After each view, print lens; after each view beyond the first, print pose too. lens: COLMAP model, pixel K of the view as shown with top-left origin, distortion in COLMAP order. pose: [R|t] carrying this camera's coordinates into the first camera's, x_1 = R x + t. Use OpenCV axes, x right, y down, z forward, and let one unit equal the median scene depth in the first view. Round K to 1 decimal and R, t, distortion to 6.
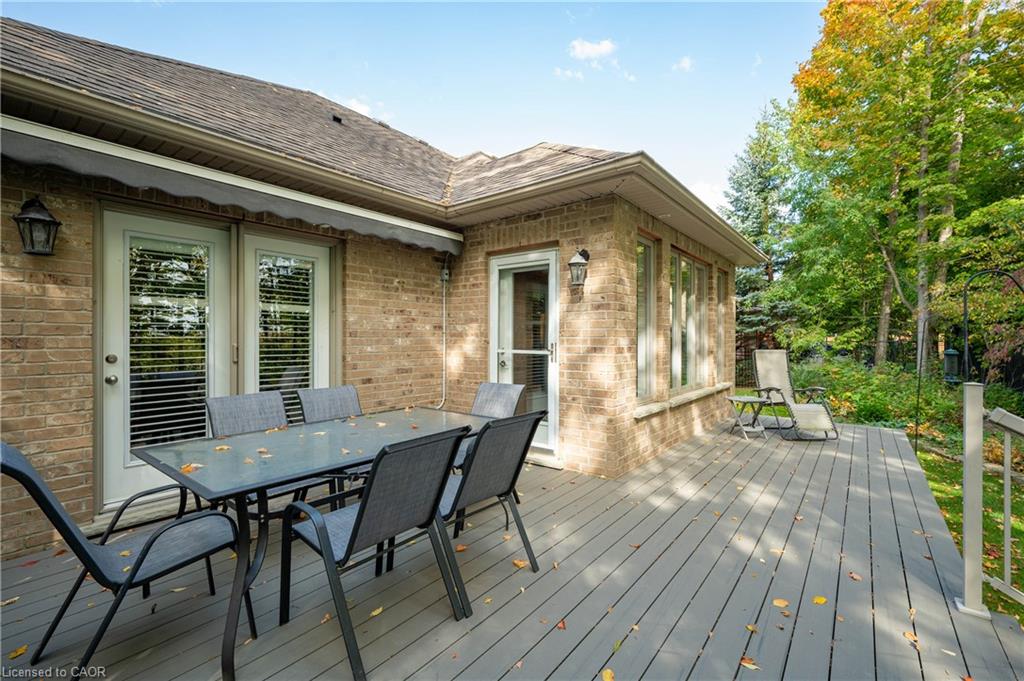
lens RADIAL K [[445.4, 0, 512.2], [0, 445.4, 339.6], [0, 0, 1]] dist [0.001973, 0.000031]
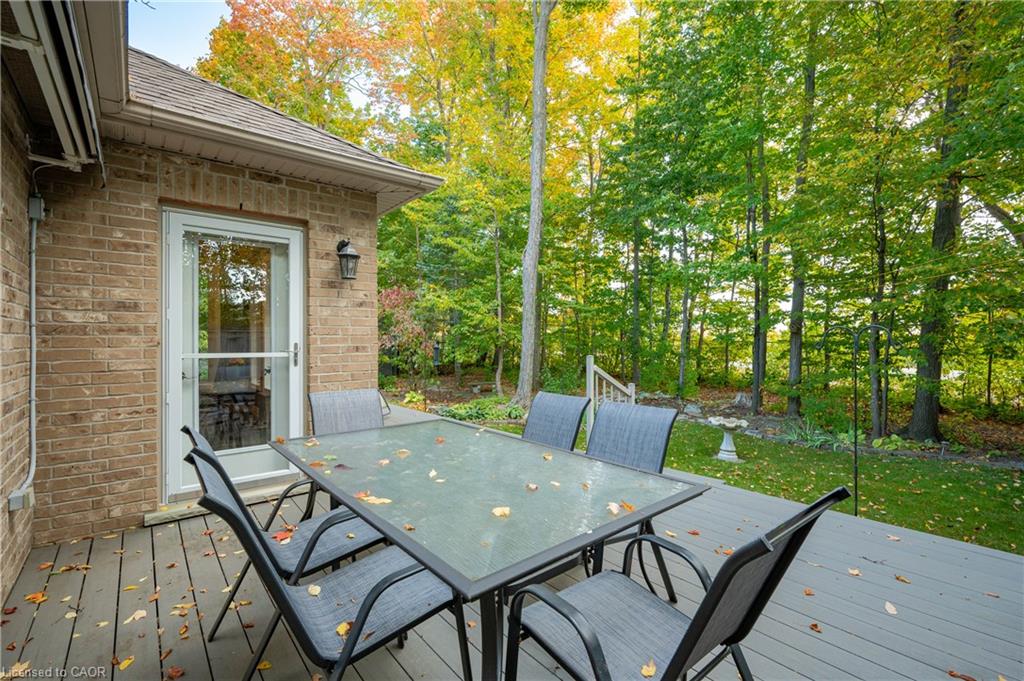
lens RADIAL K [[445.4, 0, 511.3], [0, 445.4, 338.4], [0, 0, 1]] dist [0.001973, 0.000031]
pose [[0.208240, -0.000773, 0.978077, -0.568942], [0.003482, 0.999994, 0.000049, 0.000983], [-0.978072, 0.003396, 0.208242, 0.400644]]
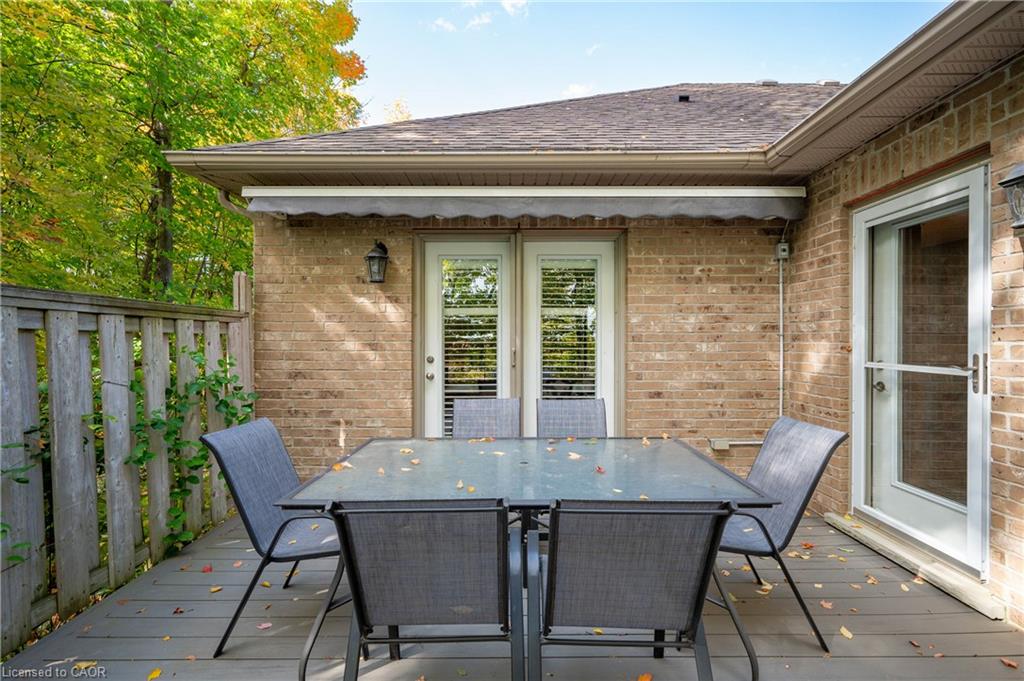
lens RADIAL K [[445.4, 0, 515.5], [0, 445.4, 339.0], [0, 0, 1]] dist [0.001973, 0.000031]
pose [[0.618532, -0.003929, -0.785750, 0.147531], [-0.001875, 0.999977, -0.006477, -0.004170], [0.785758, 0.005479, 0.618510, 0.262570]]
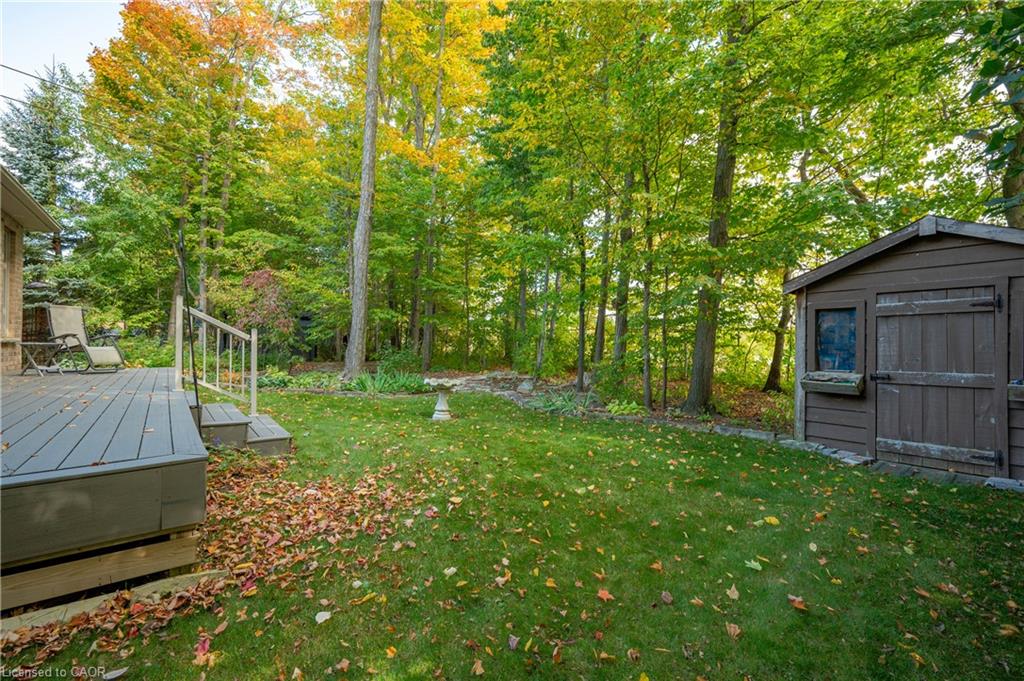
lens RADIAL K [[445.4, 0, 515.8], [0, 445.4, 336.2], [0, 0, 1]] dist [0.001973, 0.000031]
pose [[0.237262, 0.007868, 0.971414, -0.365451], [-0.004509, 0.999965, -0.006998, 0.136820], [-0.971435, -0.002719, 0.237290, -0.562018]]
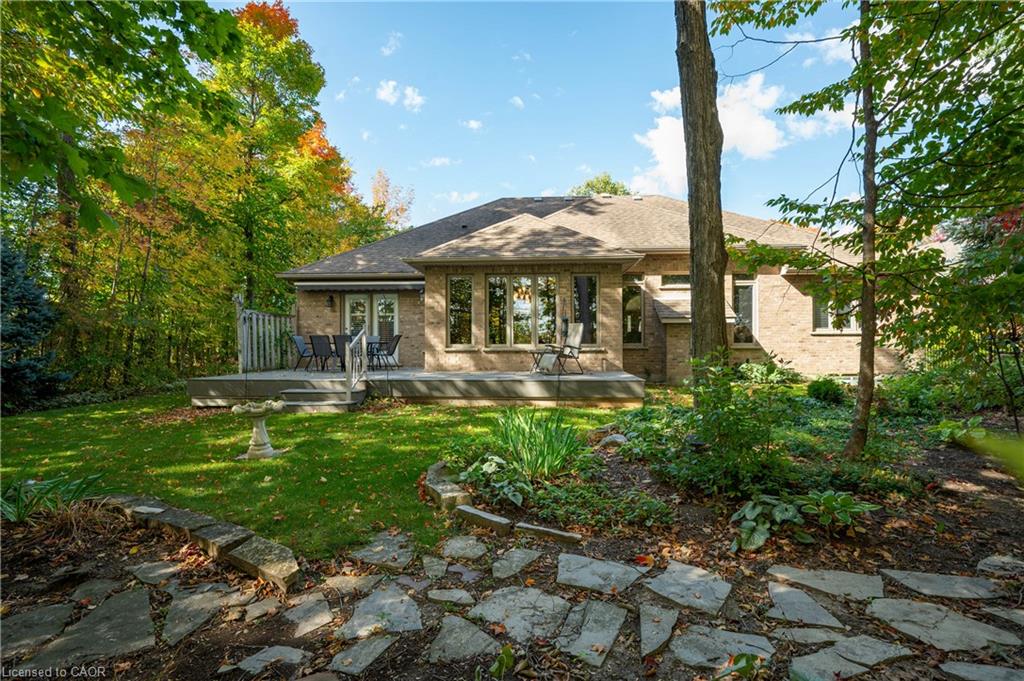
lens RADIAL K [[445.4, 0, 513.1], [0, 445.4, 348.6], [0, 0, 1]] dist [0.001973, 0.000031]
pose [[0.588379, -0.007383, -0.808552, 2.232473], [0.003562, 0.999972, -0.006539, 0.168544], [0.808578, 0.000967, 0.588389, -0.146495]]
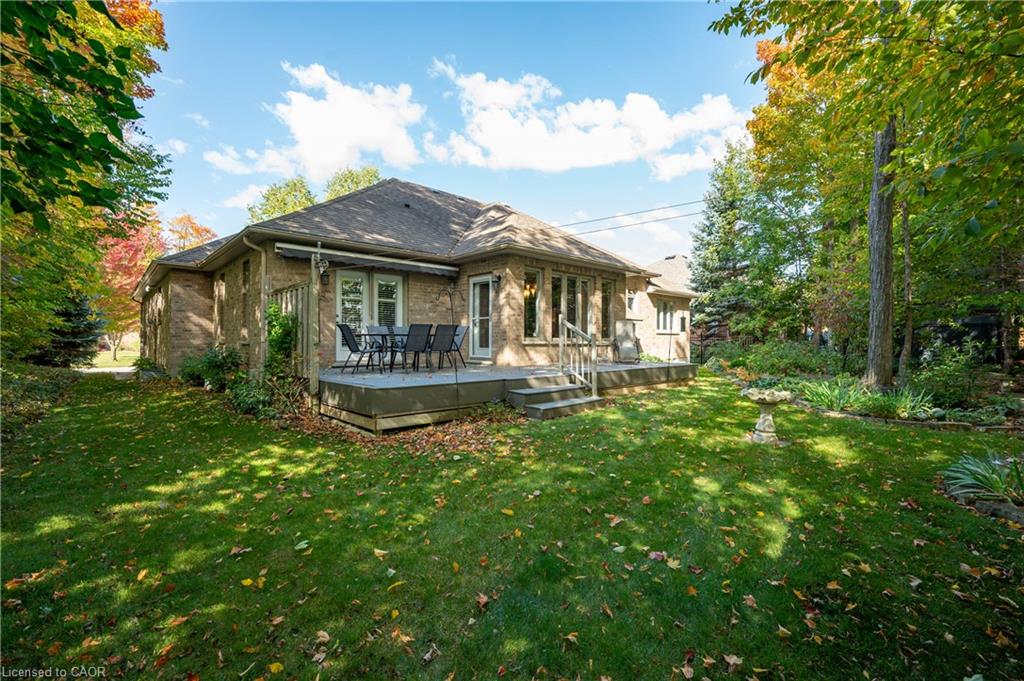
lens RADIAL K [[445.4, 0, 518.8], [0, 445.4, 340.8], [0, 0, 1]] dist [0.001973, 0.000031]
pose [[0.989420, -0.003498, -0.145040, 0.540476], [0.002995, 0.999989, -0.003686, 0.151912], [0.145051, 0.003212, 0.989419, -1.250236]]
